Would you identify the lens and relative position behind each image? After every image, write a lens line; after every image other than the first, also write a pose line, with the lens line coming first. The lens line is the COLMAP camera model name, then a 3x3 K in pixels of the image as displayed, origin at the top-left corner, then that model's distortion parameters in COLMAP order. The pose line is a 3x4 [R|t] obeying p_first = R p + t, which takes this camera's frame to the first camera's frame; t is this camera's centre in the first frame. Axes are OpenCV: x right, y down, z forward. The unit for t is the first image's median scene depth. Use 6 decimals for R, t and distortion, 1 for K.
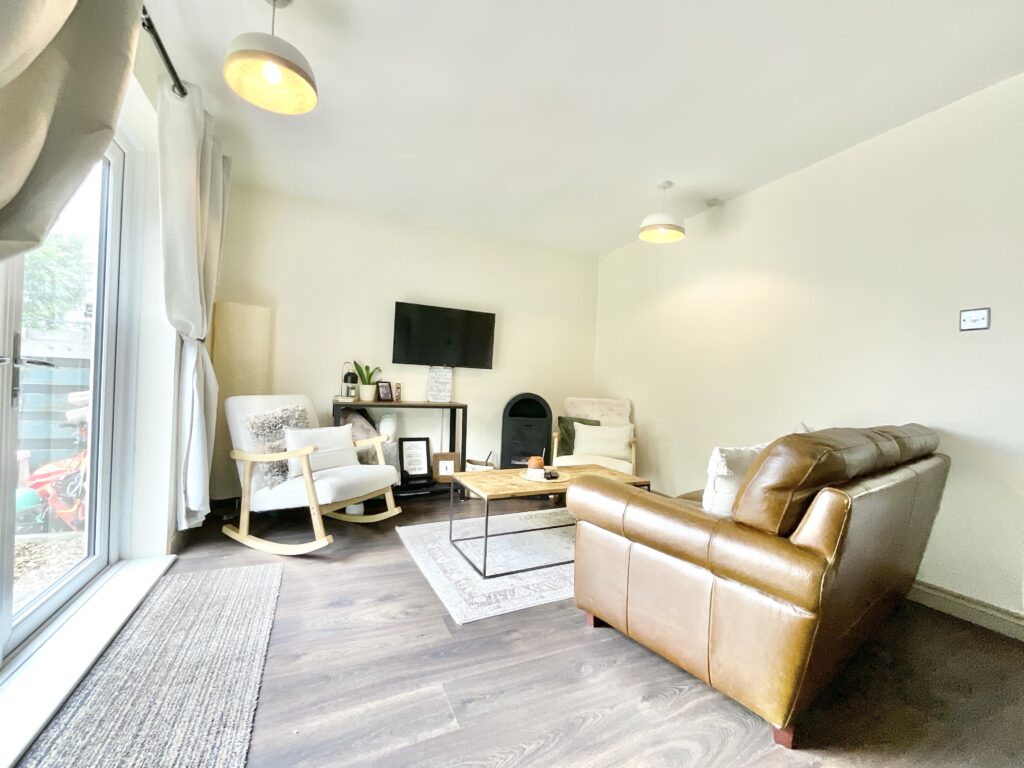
lens RADIAL K [[418.2, 0, 515.9], [0, 418.2, 380.2], [0, 0, 1]] dist [-0.001473, 0.000116]
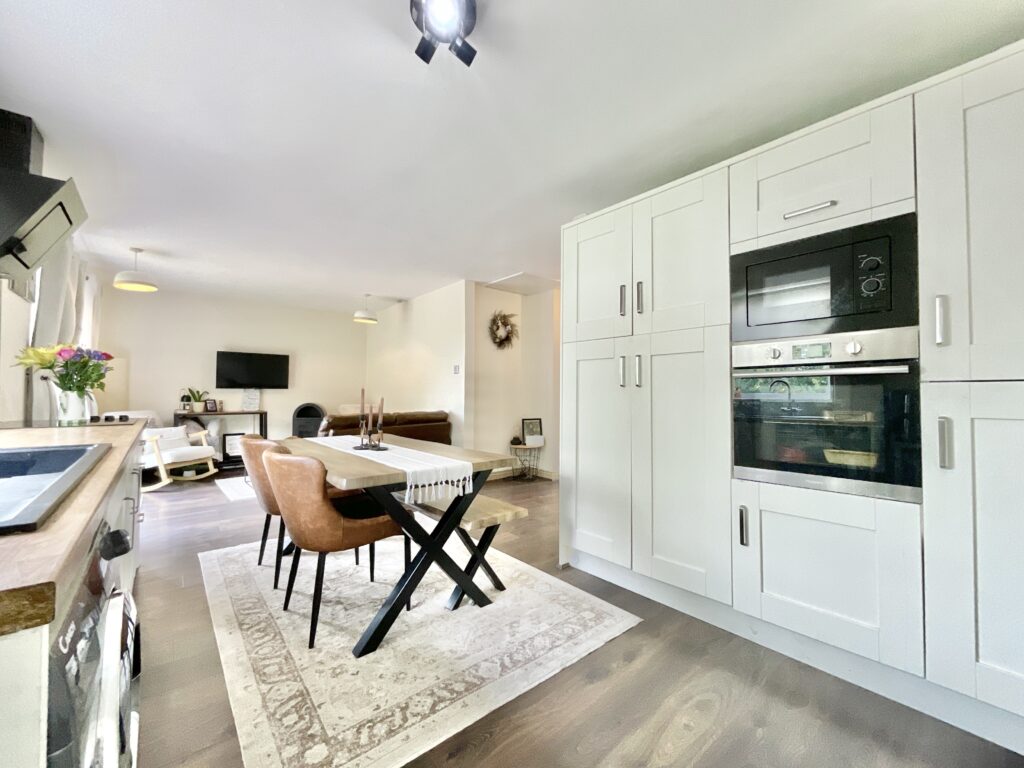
lens RADIAL K [[418.2, 0, 515.9], [0, 418.2, 380.2], [0, 0, 1]] dist [-0.001473, 0.000116]
pose [[0.967946, -0.027944, 0.249600, 0.457738], [0.031384, 0.999459, -0.009812, -0.020392], [-0.249191, 0.017331, 0.968299, -0.930168]]
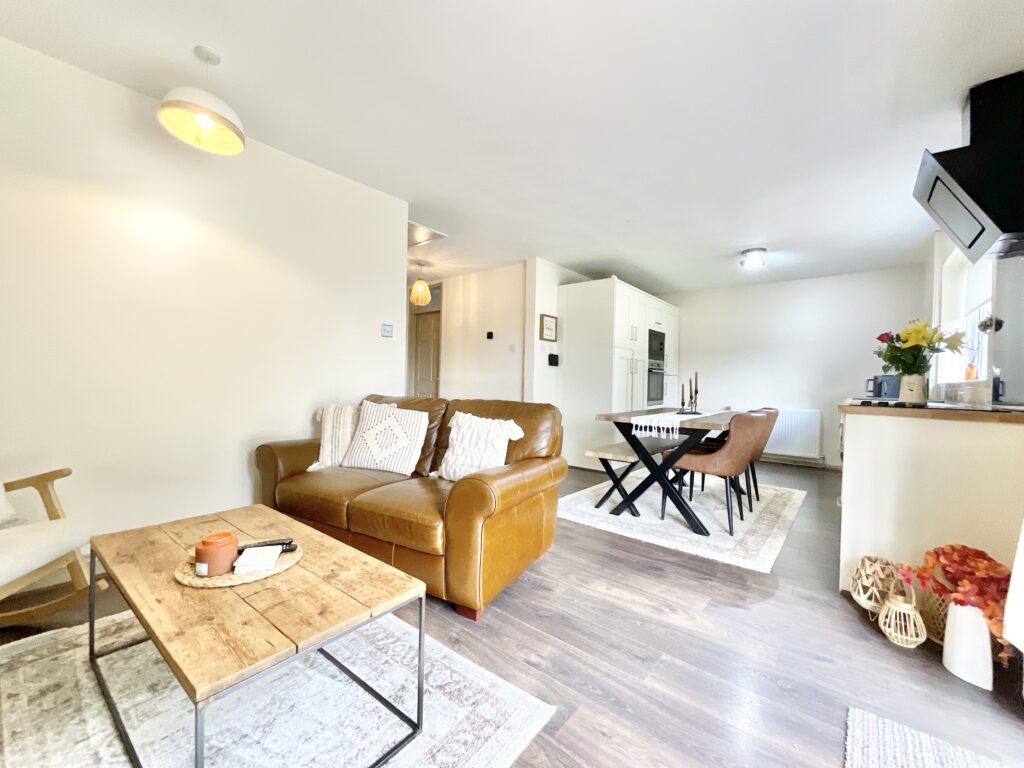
lens RADIAL K [[418.2, 0, 515.9], [0, 418.2, 380.2], [0, 0, 1]] dist [-0.001473, 0.000116]
pose [[-0.418141, -0.043876, 0.907322, -0.373802], [-0.038281, 0.998797, 0.030657, -0.008315], [-0.907575, -0.021914, -0.419318, 0.687504]]
